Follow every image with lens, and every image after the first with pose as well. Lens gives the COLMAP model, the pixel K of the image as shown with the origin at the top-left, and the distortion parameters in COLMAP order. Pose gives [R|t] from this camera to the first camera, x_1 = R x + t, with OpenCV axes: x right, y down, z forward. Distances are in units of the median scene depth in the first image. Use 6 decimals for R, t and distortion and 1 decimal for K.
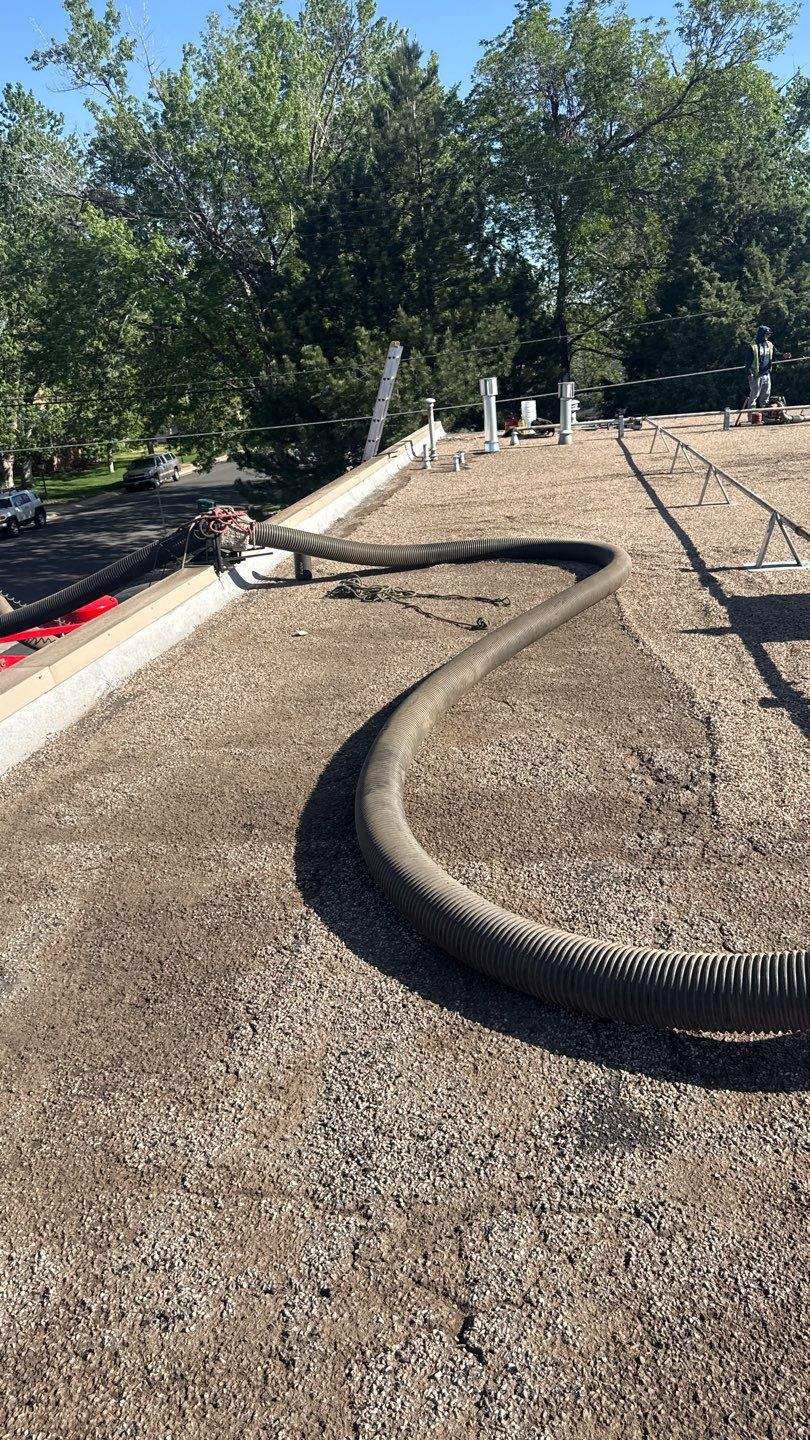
lens RADIAL K [[1008.9, 0, 405.0], [0, 1008.9, 720.0], [0, 0, 1]] dist [0.030140, -0.046447]
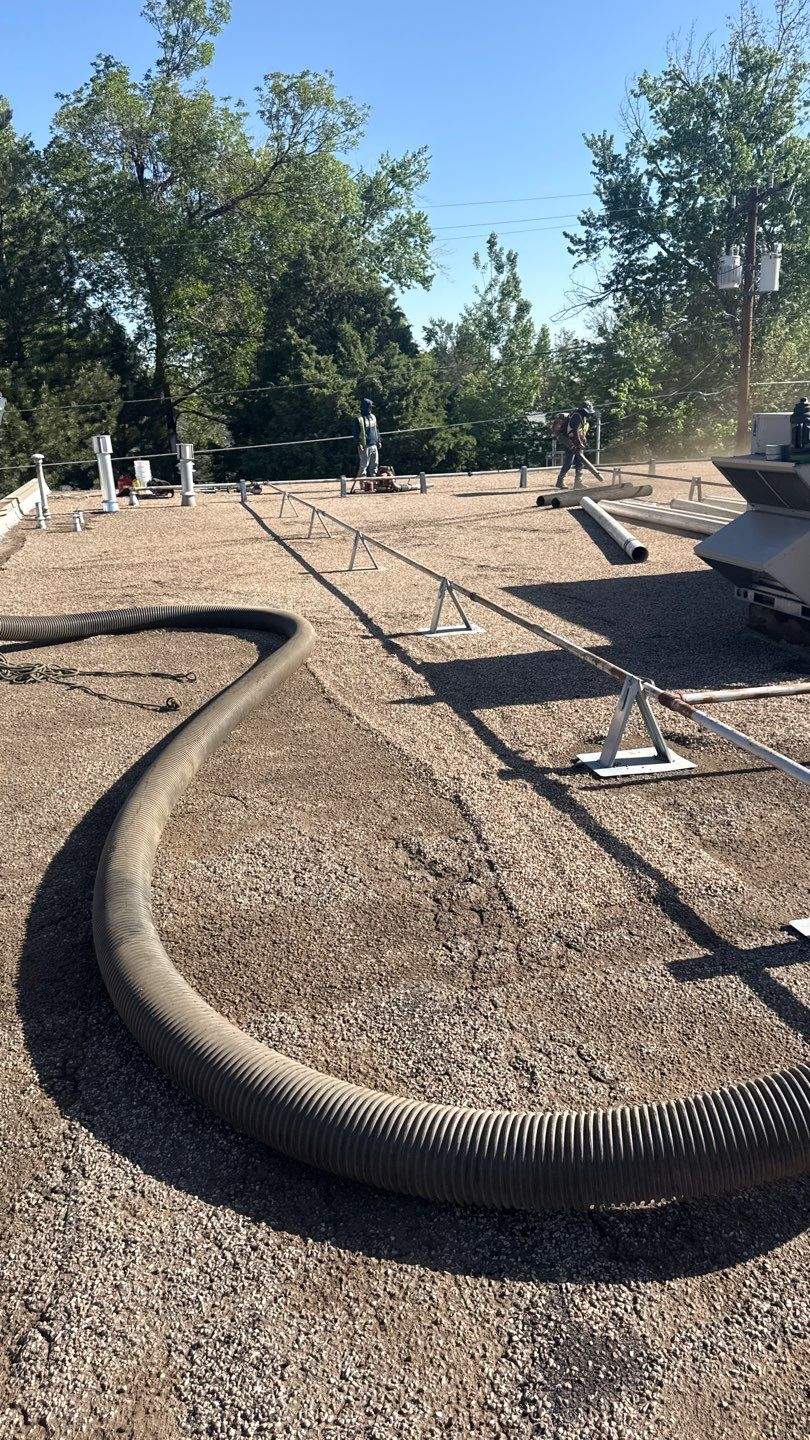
lens RADIAL K [[1008.9, 0, 405.0], [0, 1008.9, 720.0], [0, 0, 1]] dist [0.030140, -0.046447]
pose [[0.926514, -0.062798, 0.370982, -0.058409], [0.083969, 0.995617, -0.041178, -0.025185], [-0.366770, 0.069303, 0.927727, 0.090444]]
